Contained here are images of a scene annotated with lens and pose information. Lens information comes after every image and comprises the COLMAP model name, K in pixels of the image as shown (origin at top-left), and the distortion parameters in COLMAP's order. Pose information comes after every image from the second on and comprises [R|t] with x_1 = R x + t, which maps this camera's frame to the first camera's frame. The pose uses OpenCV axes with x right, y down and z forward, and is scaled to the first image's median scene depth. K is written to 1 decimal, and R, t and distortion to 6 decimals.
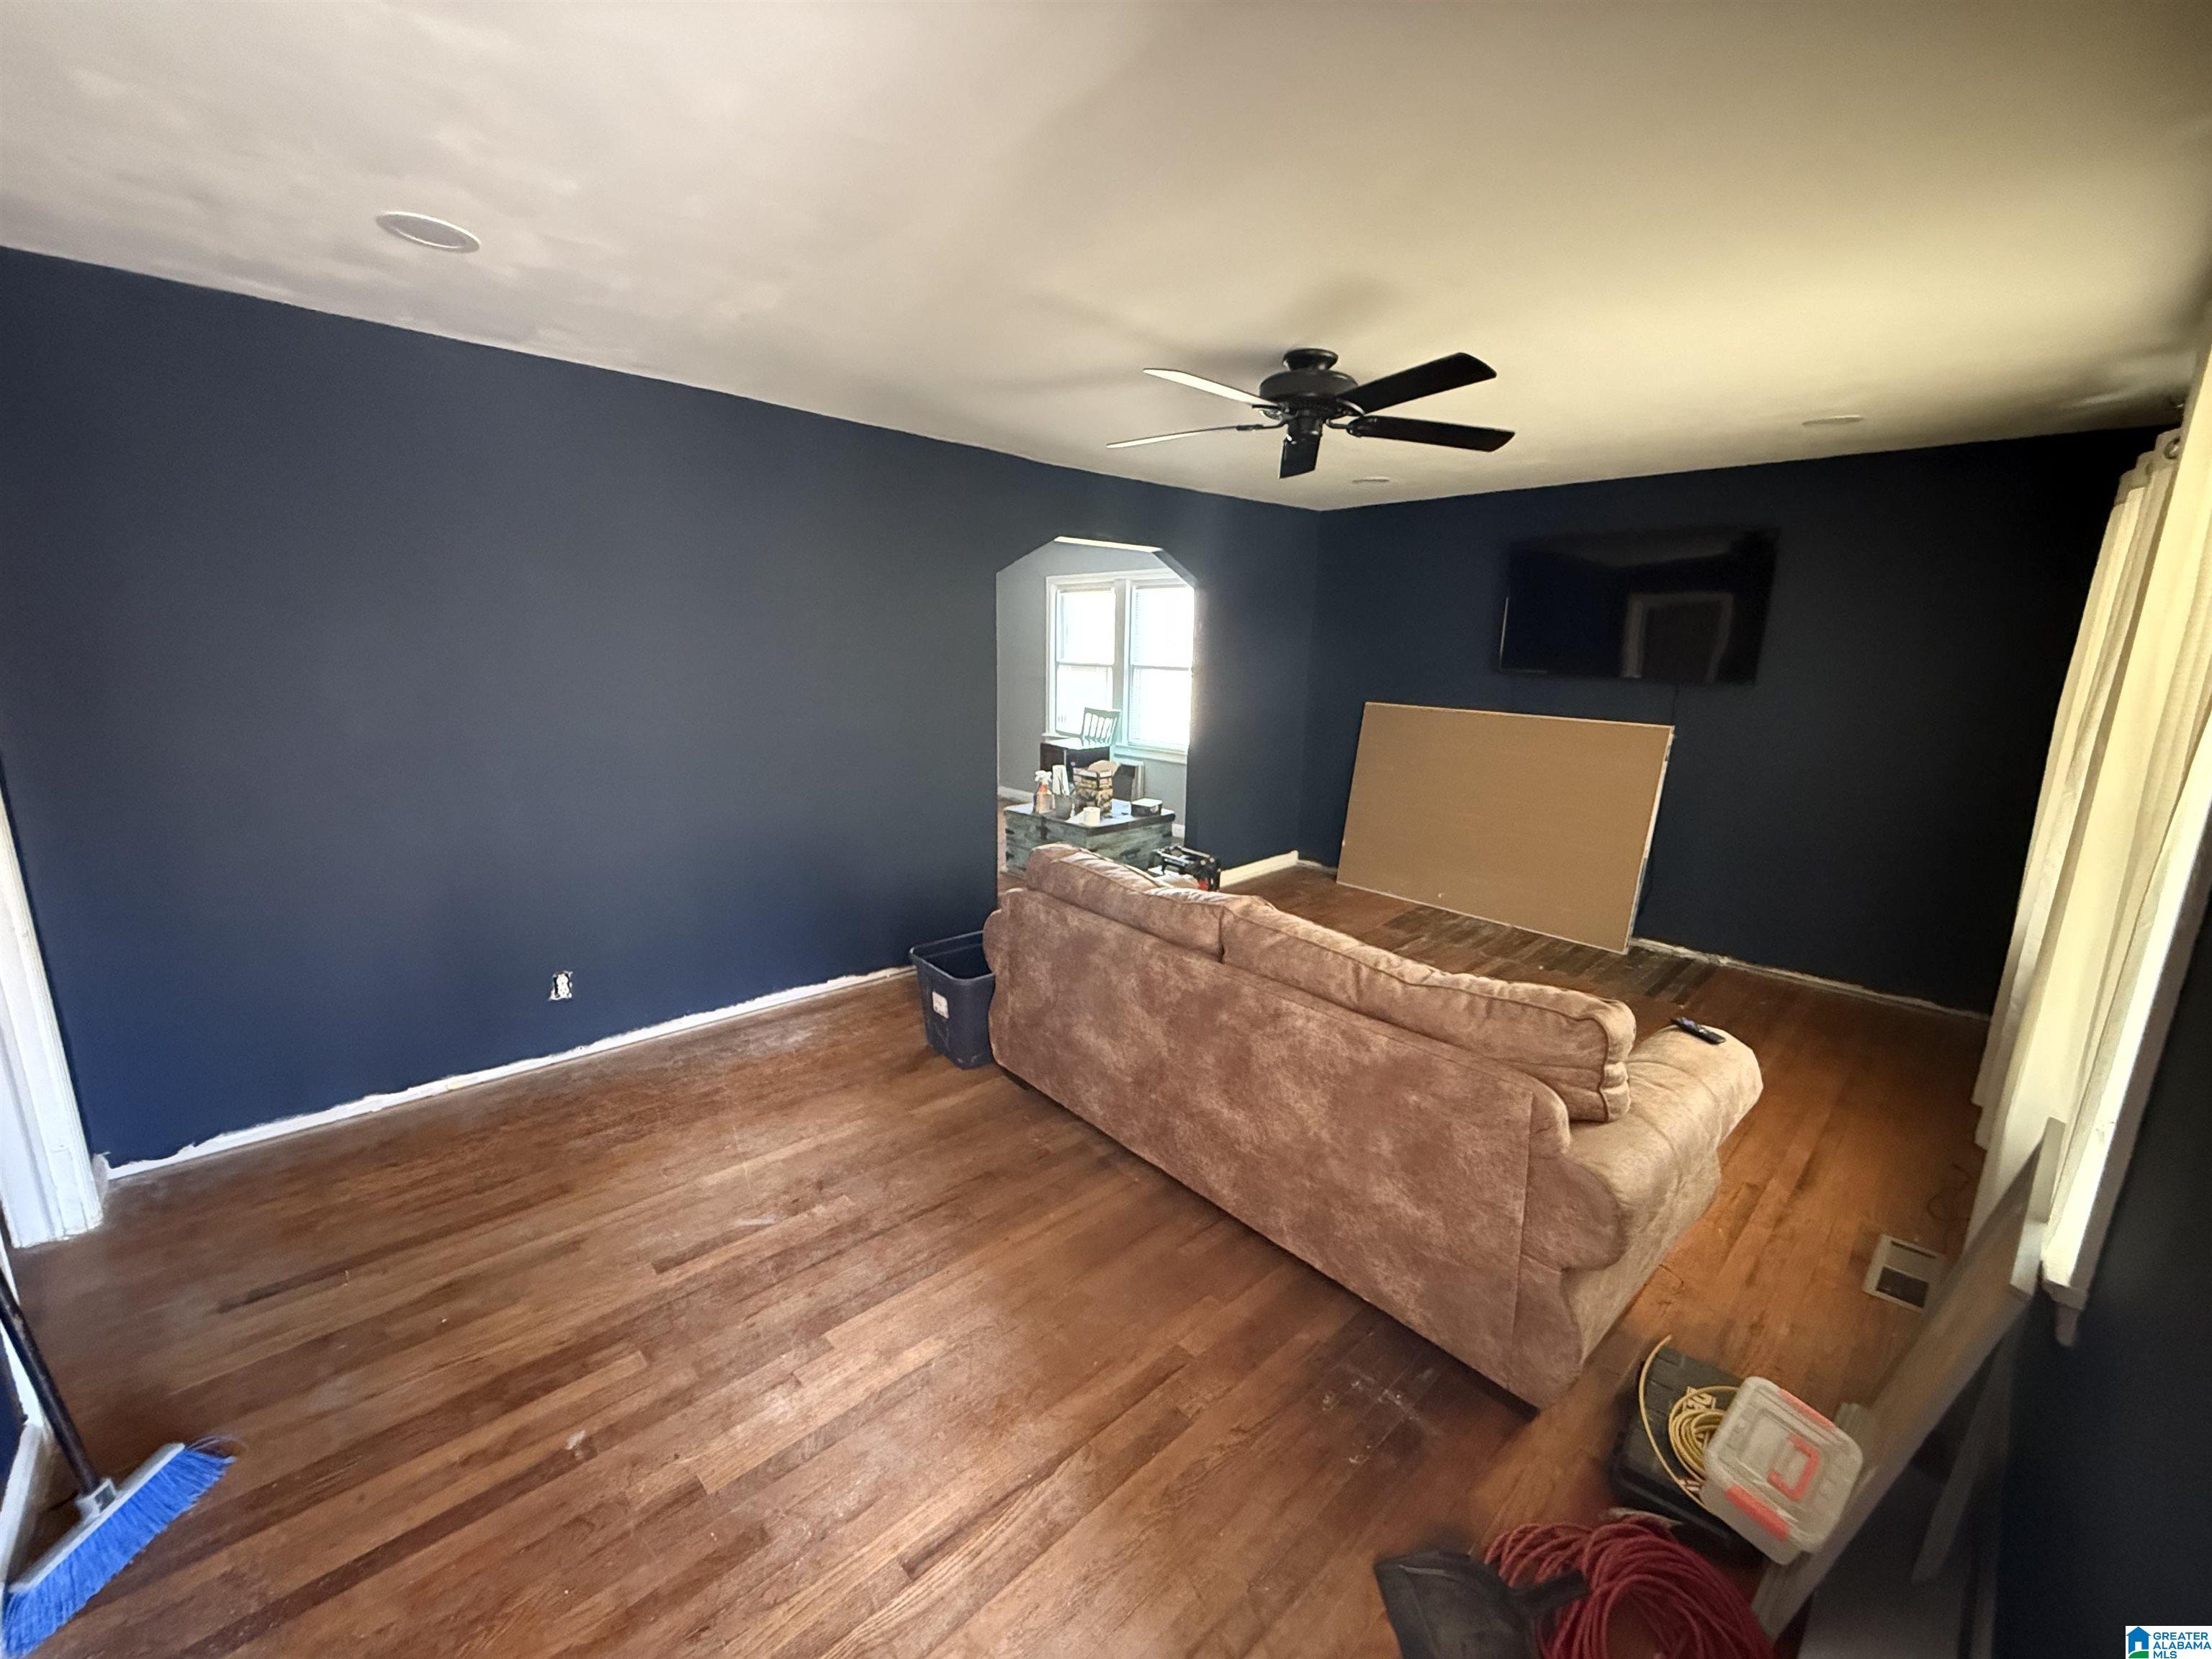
lens RADIAL K [[890.7, 0, 1106.0], [0, 890.7, 829.5], [0, 0, 1]] dist [0.000056, -0.000005]
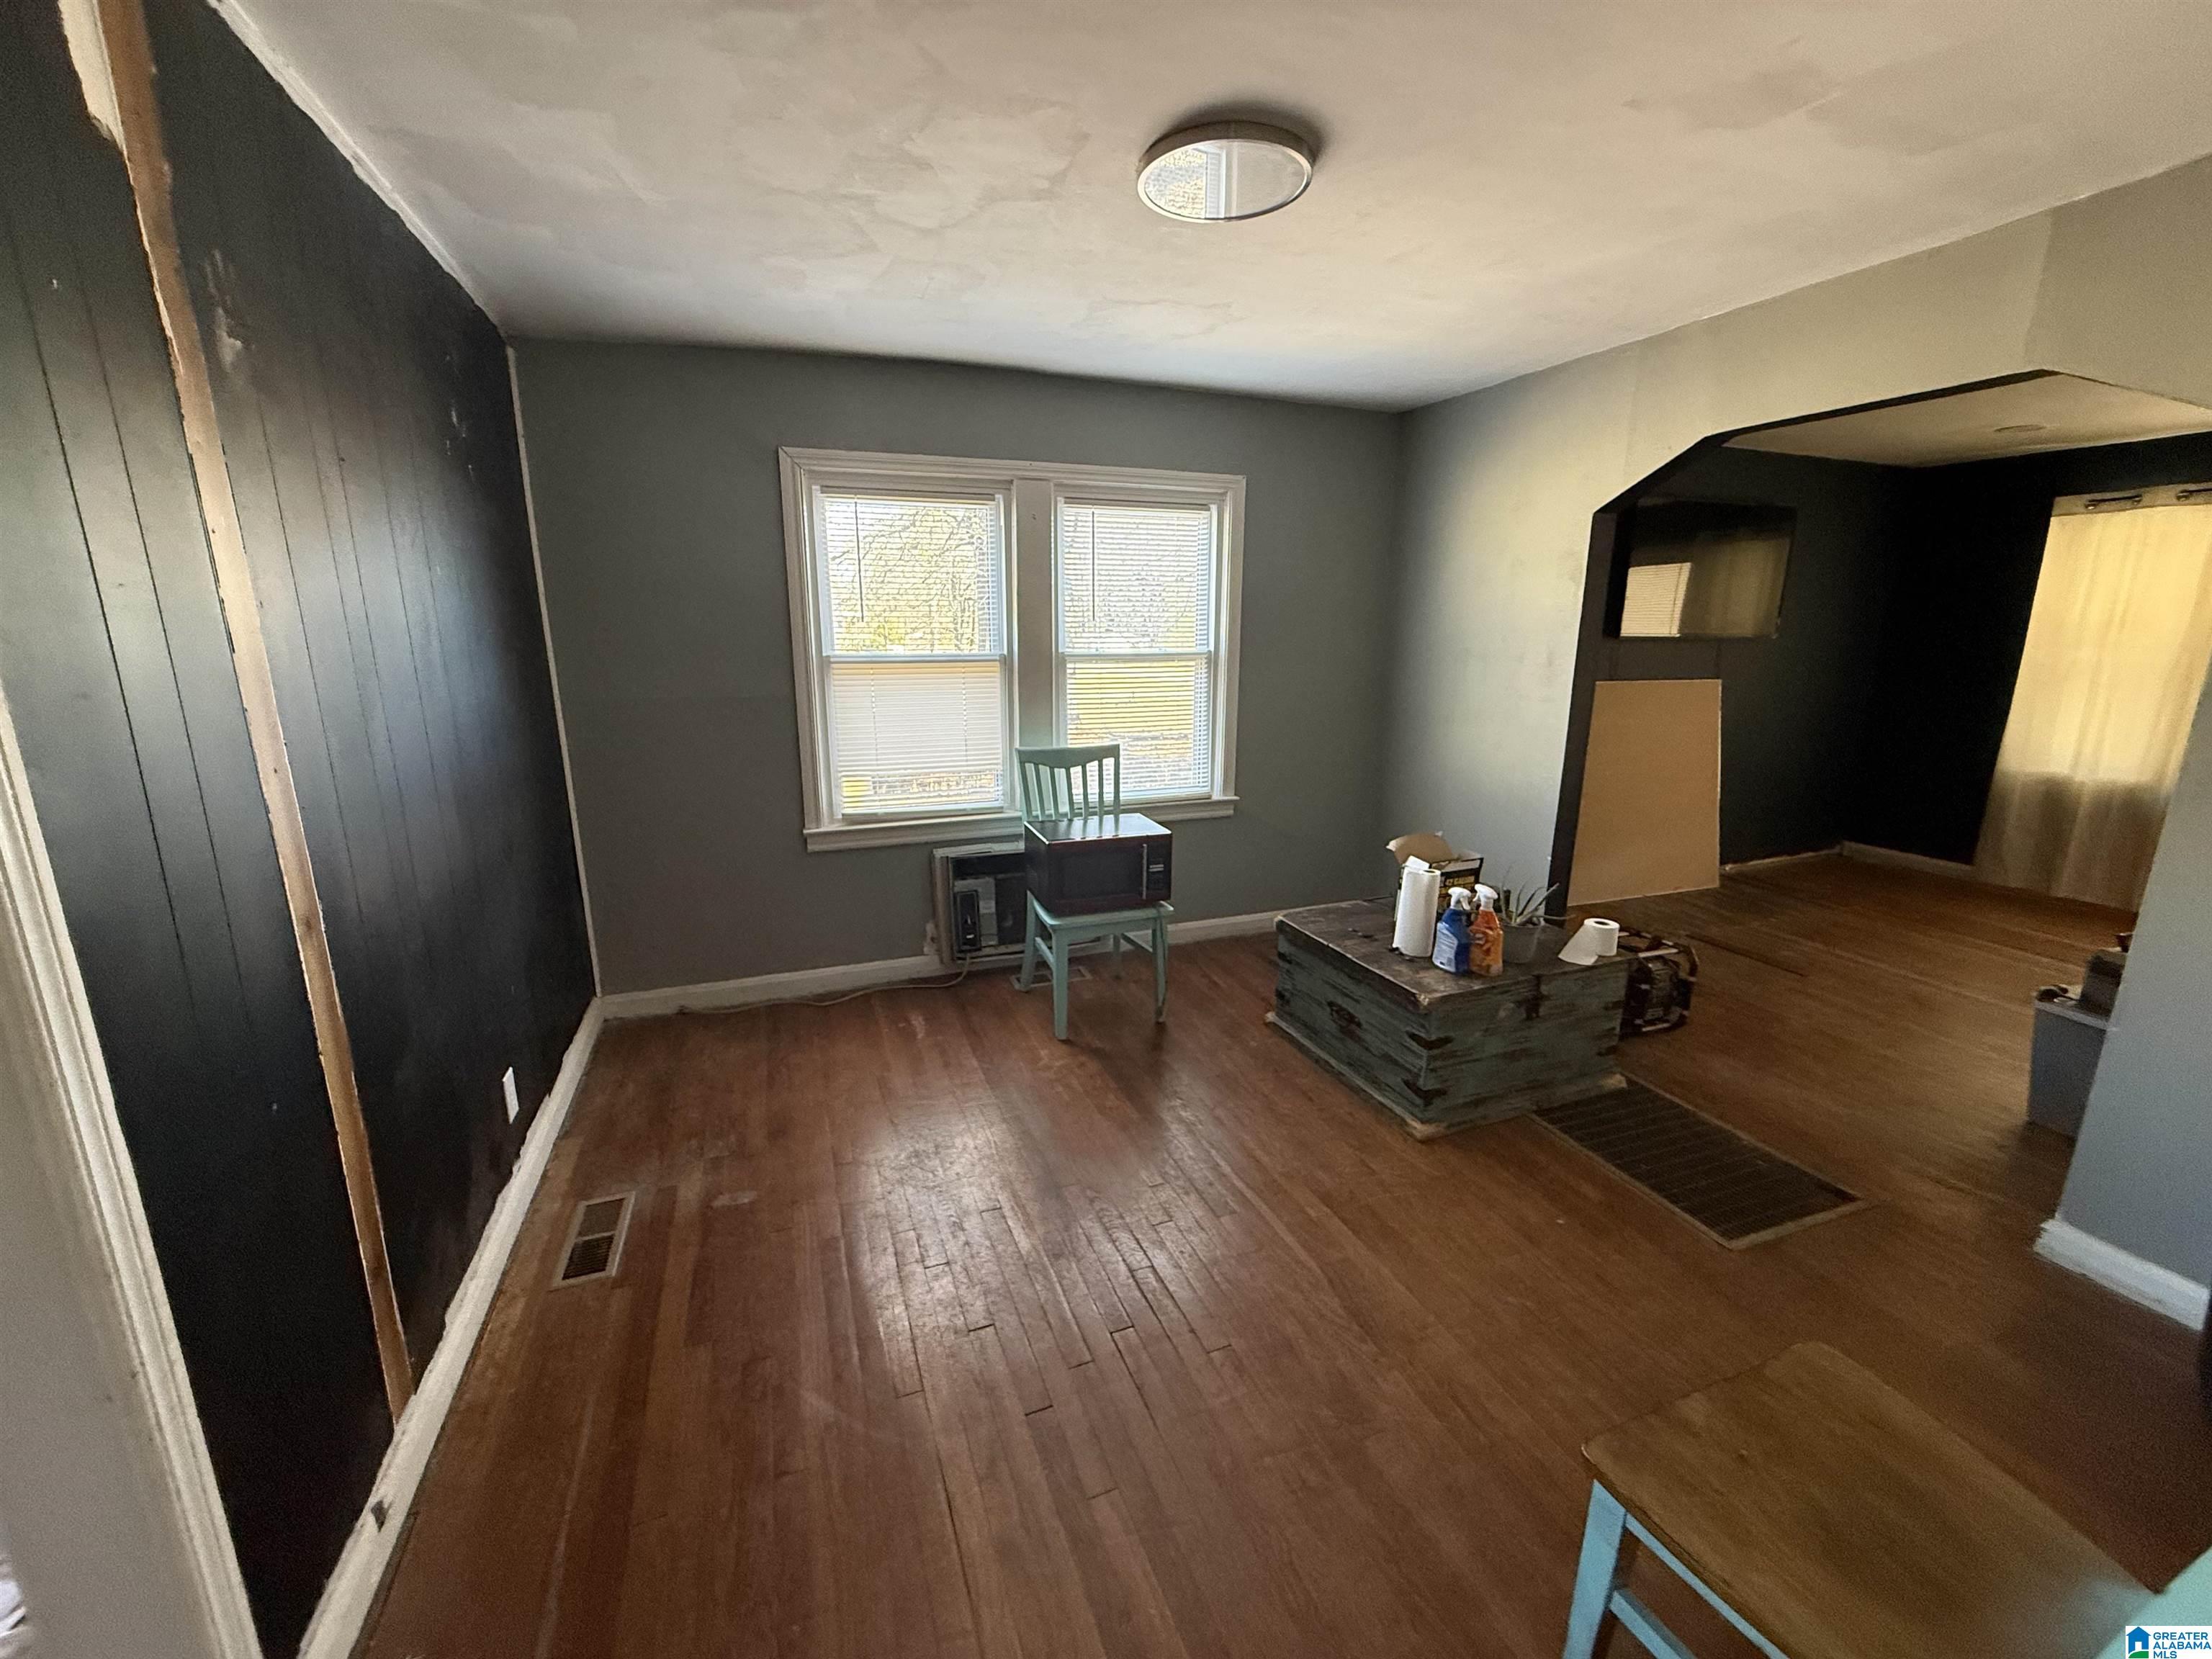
lens RADIAL K [[890.7, 0, 1106.0], [0, 890.7, 829.5], [0, 0, 1]] dist [0.000056, -0.000005]
pose [[0.377024, -0.224187, 0.898662, -0.475383], [0.201879, 0.966827, 0.156495, -0.176437], [-0.903935, 0.122419, 0.409776, 0.845084]]
